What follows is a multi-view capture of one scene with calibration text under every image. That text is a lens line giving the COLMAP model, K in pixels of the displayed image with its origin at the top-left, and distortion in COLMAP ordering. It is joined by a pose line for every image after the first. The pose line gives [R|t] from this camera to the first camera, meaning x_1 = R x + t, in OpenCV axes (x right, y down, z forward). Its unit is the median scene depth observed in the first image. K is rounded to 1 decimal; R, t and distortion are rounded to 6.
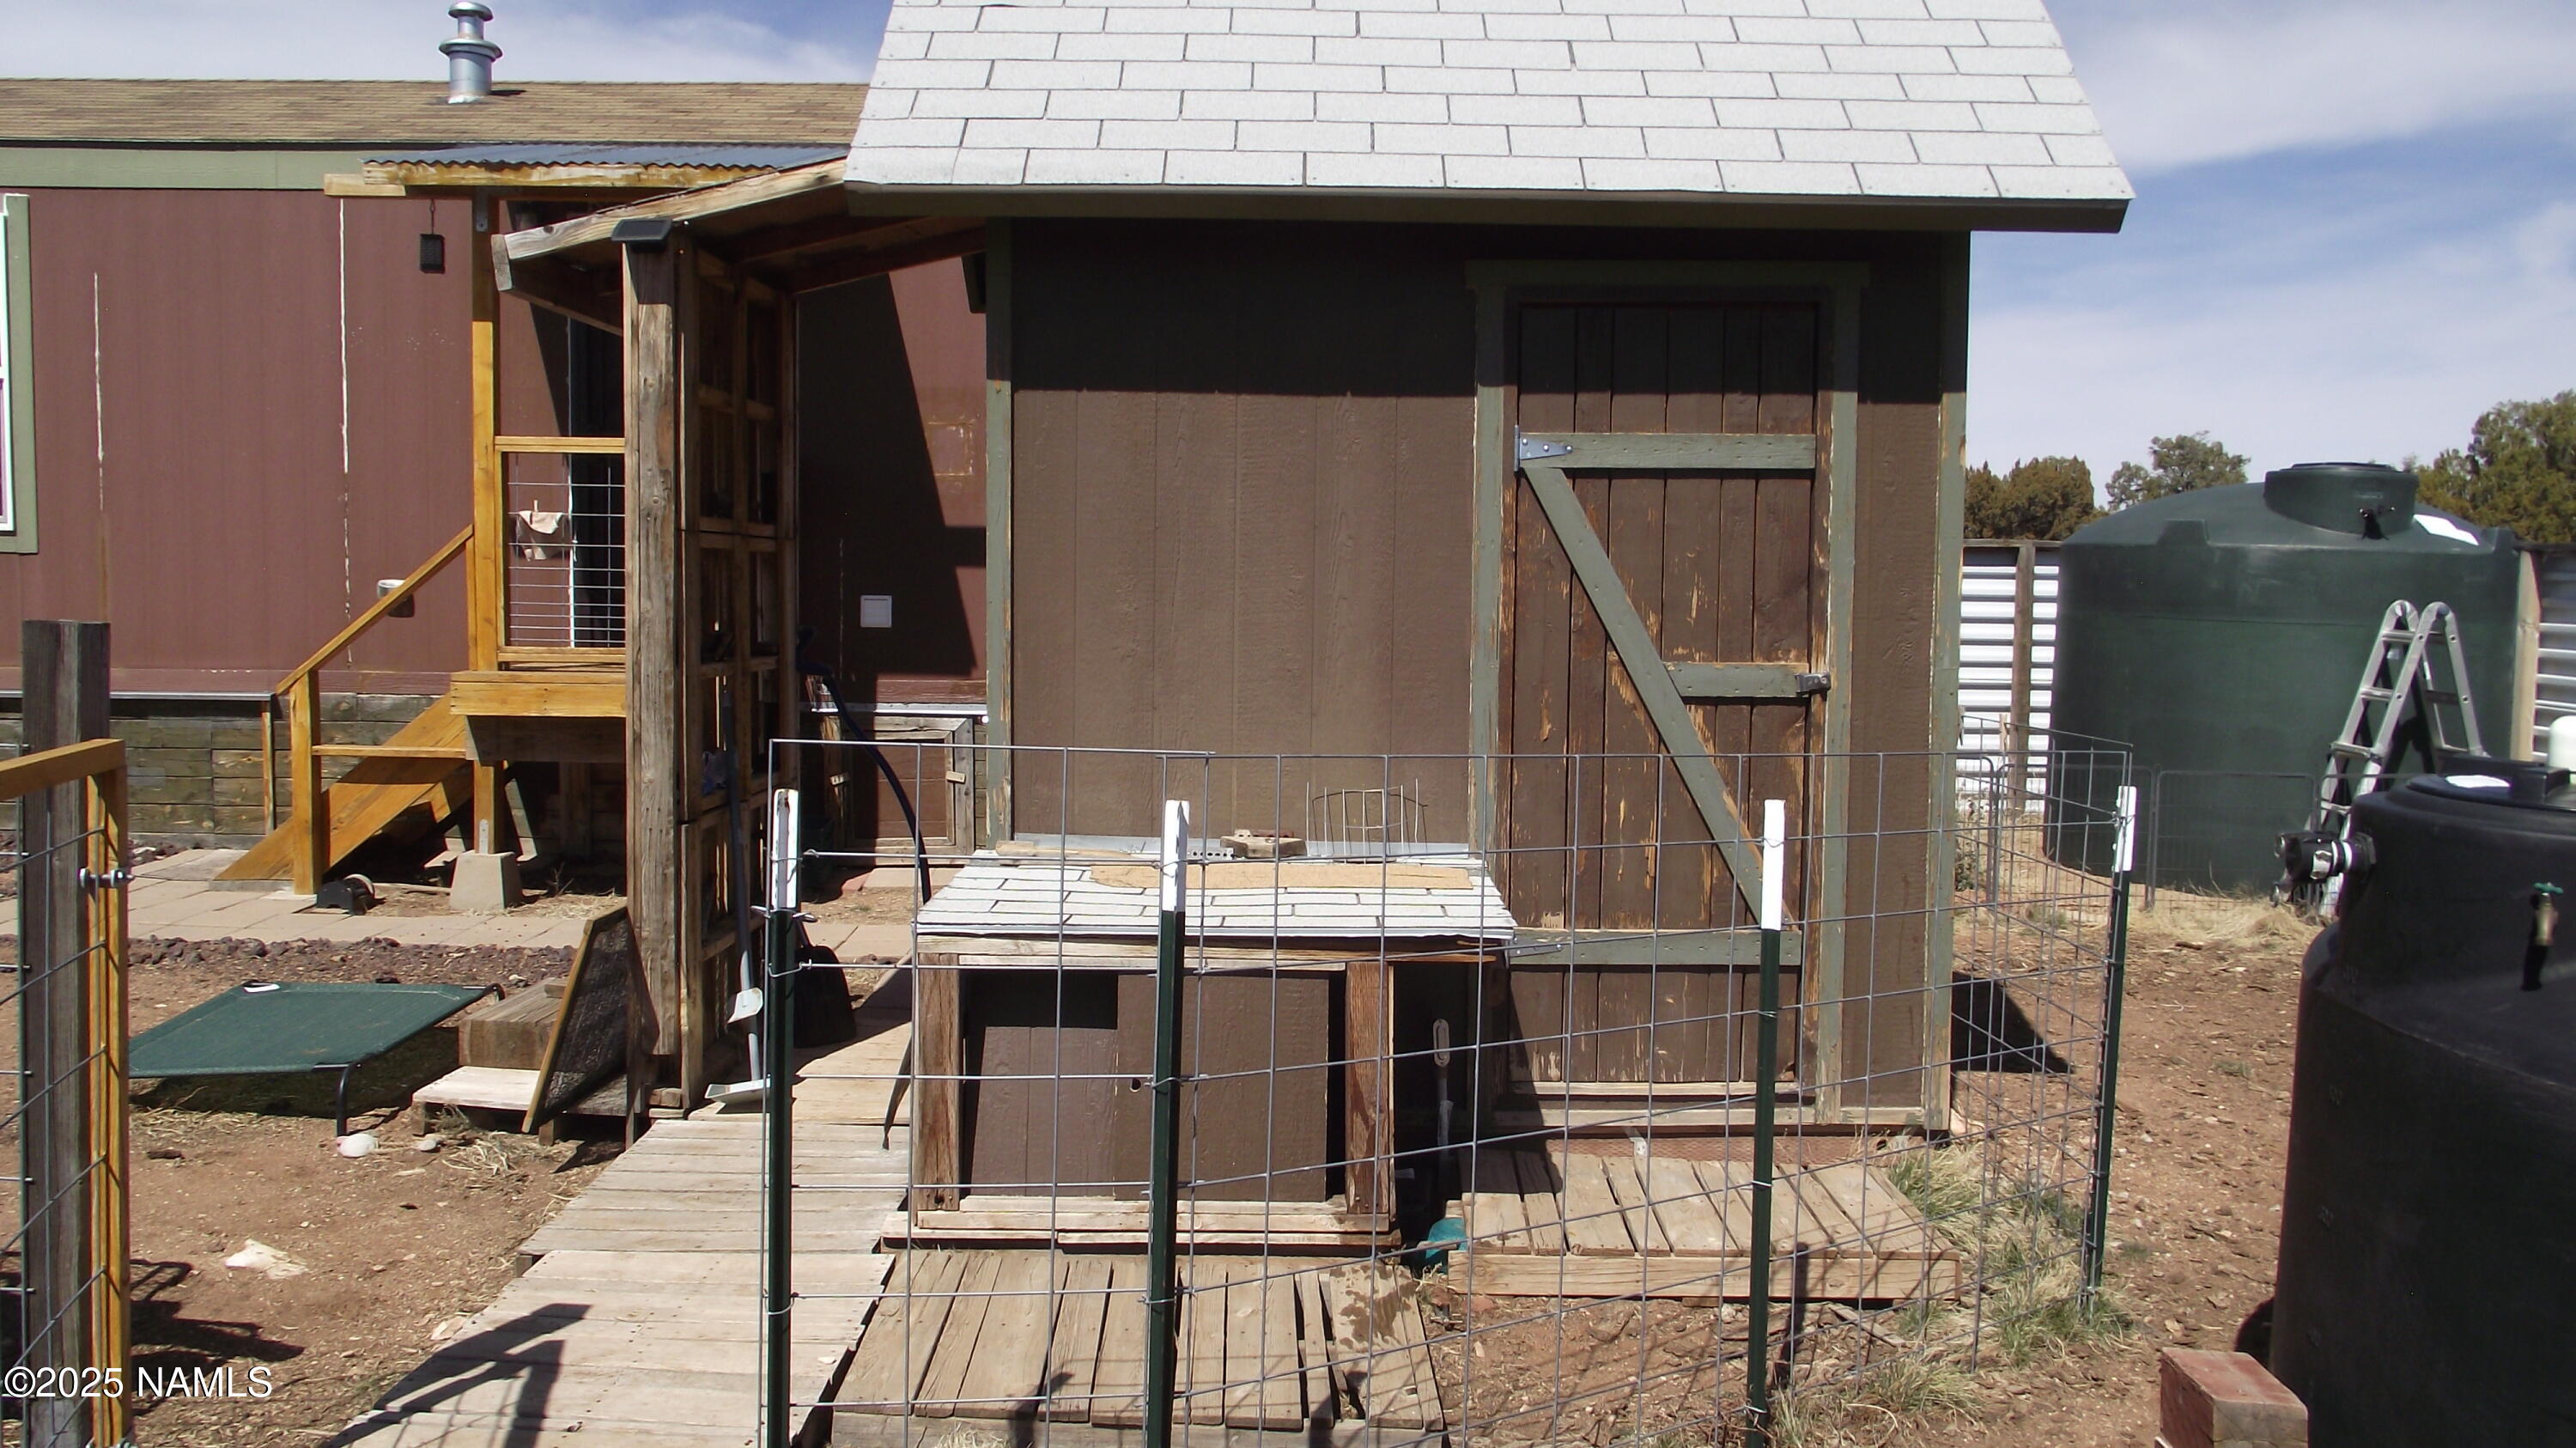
lens RADIAL K [[2056.3, 0, 1288.0], [0, 2056.3, 724.0], [0, 0, 1]] dist [-0.078520, 0.052013]
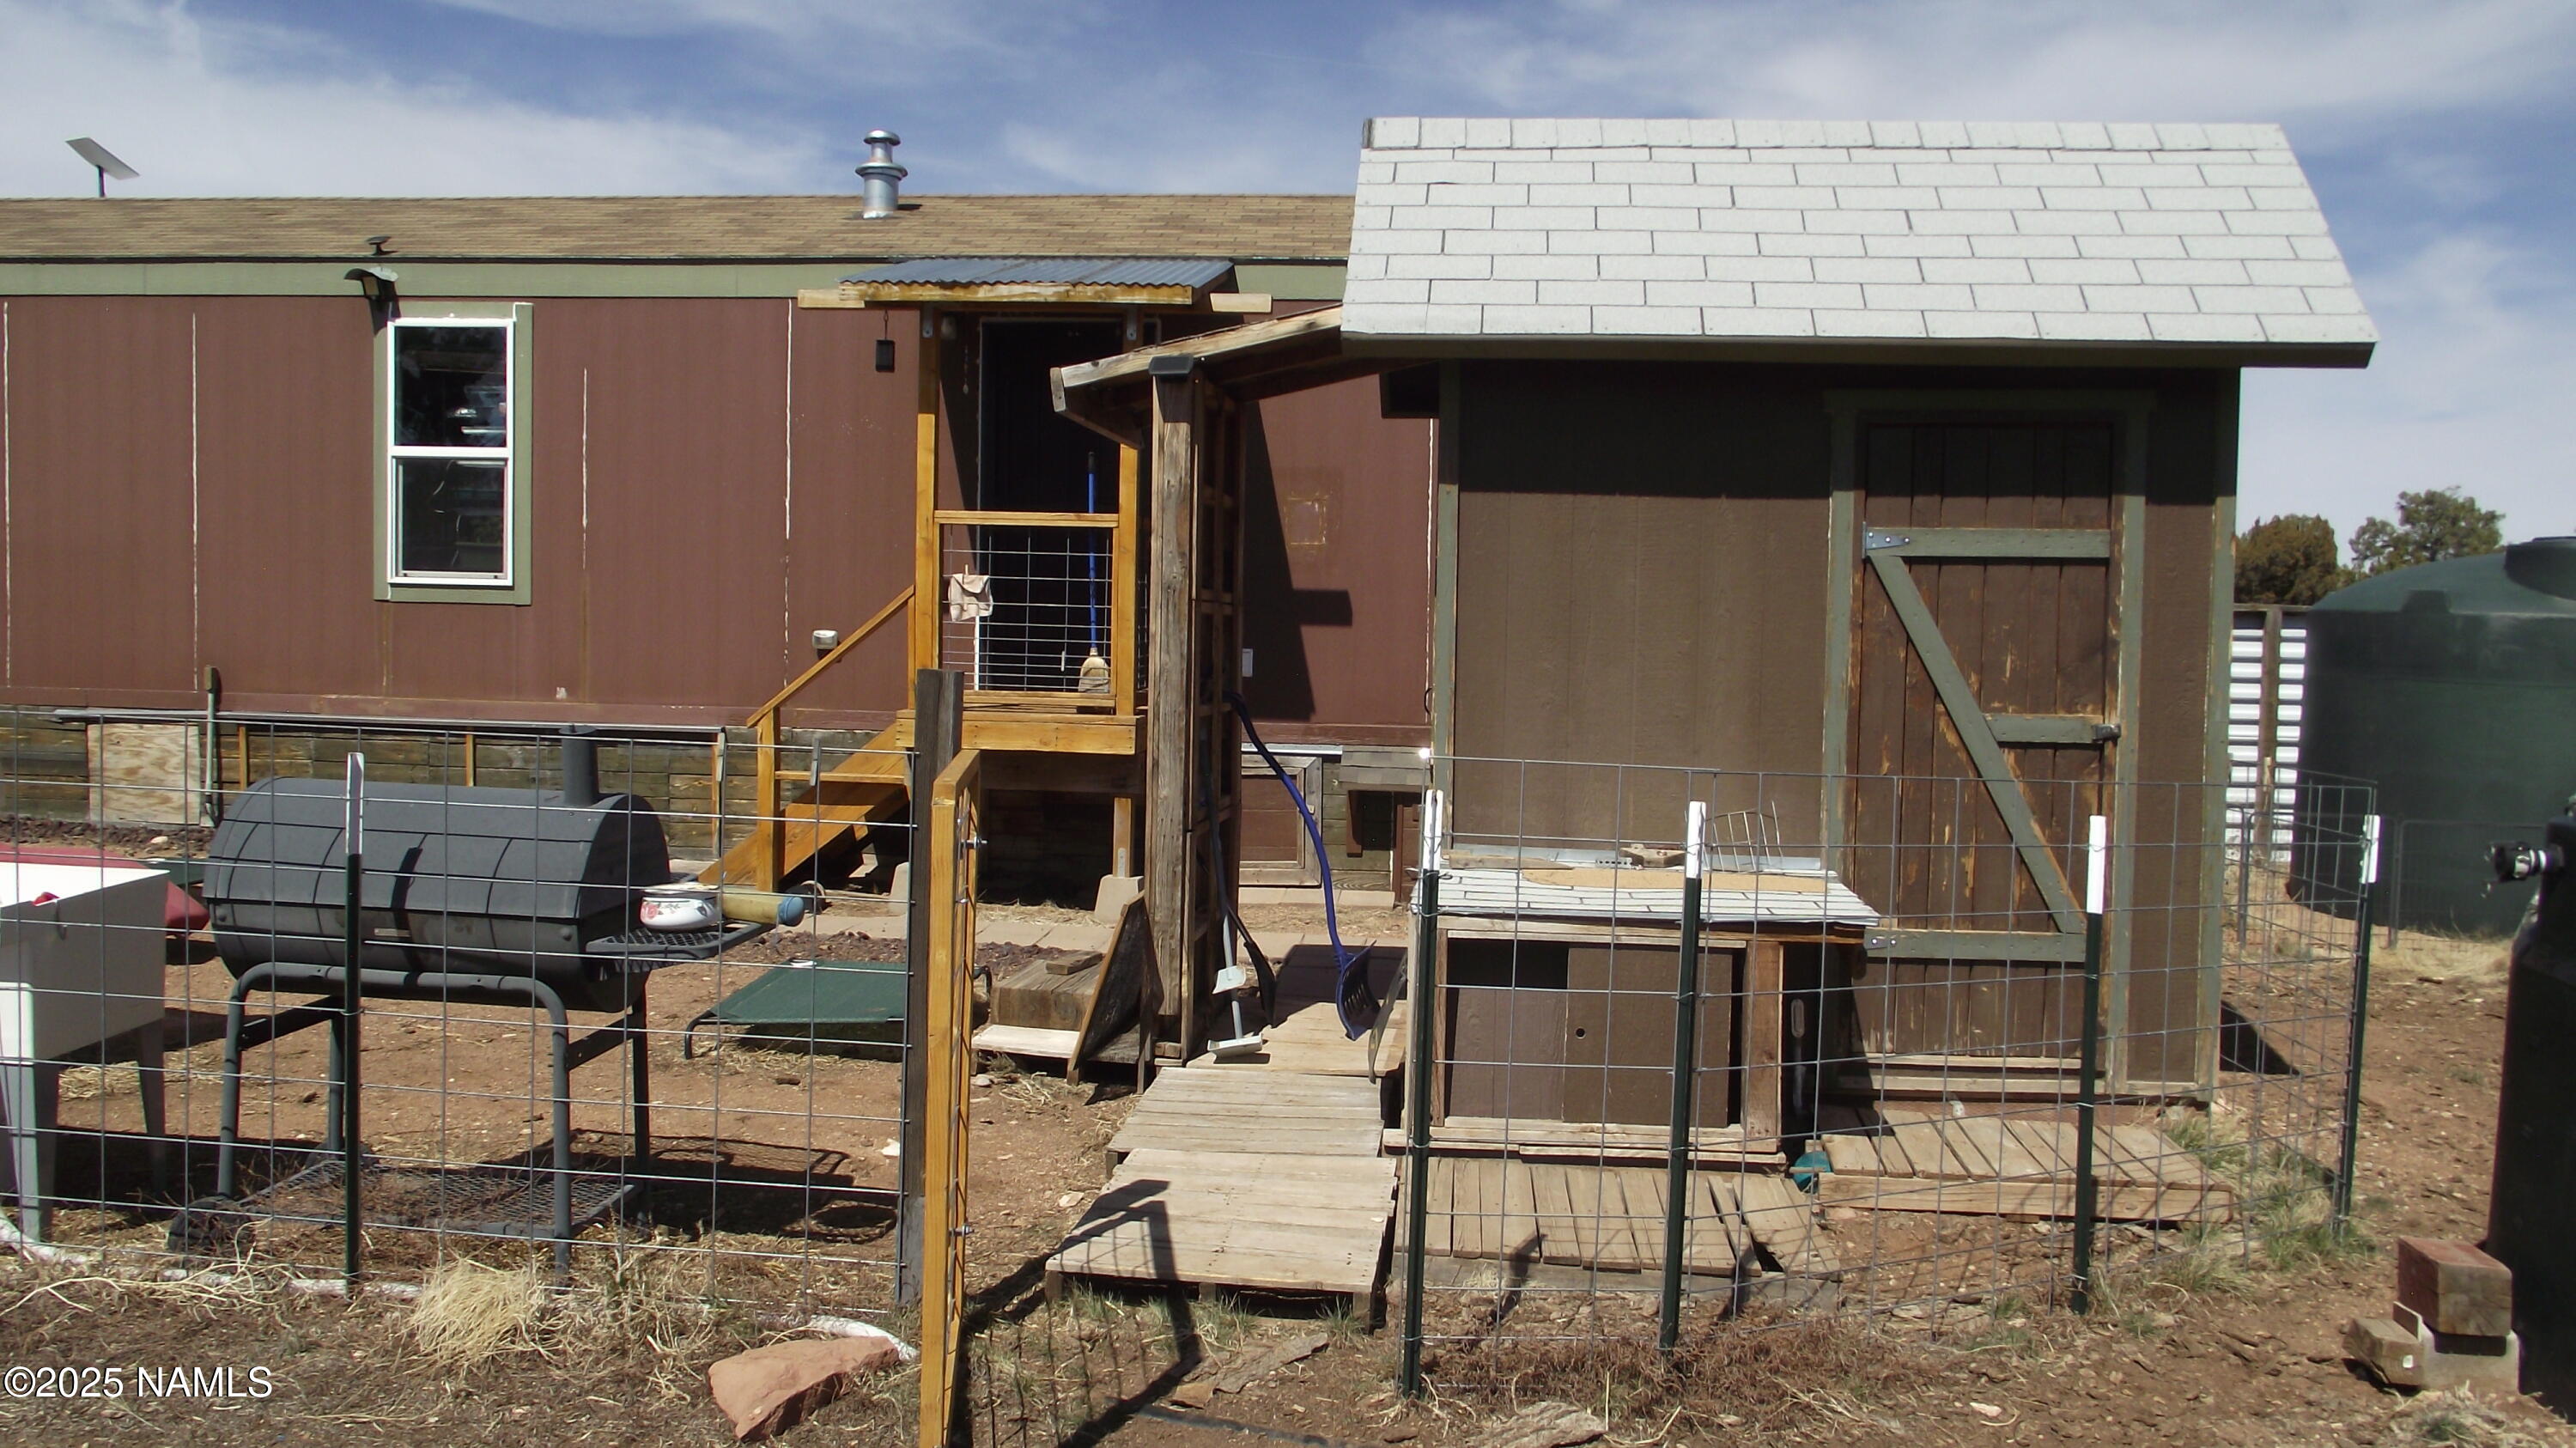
lens RADIAL K [[2056.3, 0, 1288.0], [0, 2056.3, 724.0], [0, 0, 1]] dist [-0.078520, 0.052013]
pose [[0.994815, 0.012596, -0.100915, -0.108536], [-0.015045, 0.999610, -0.023542, 0.011358], [0.100579, 0.024938, 0.994617, -0.261755]]
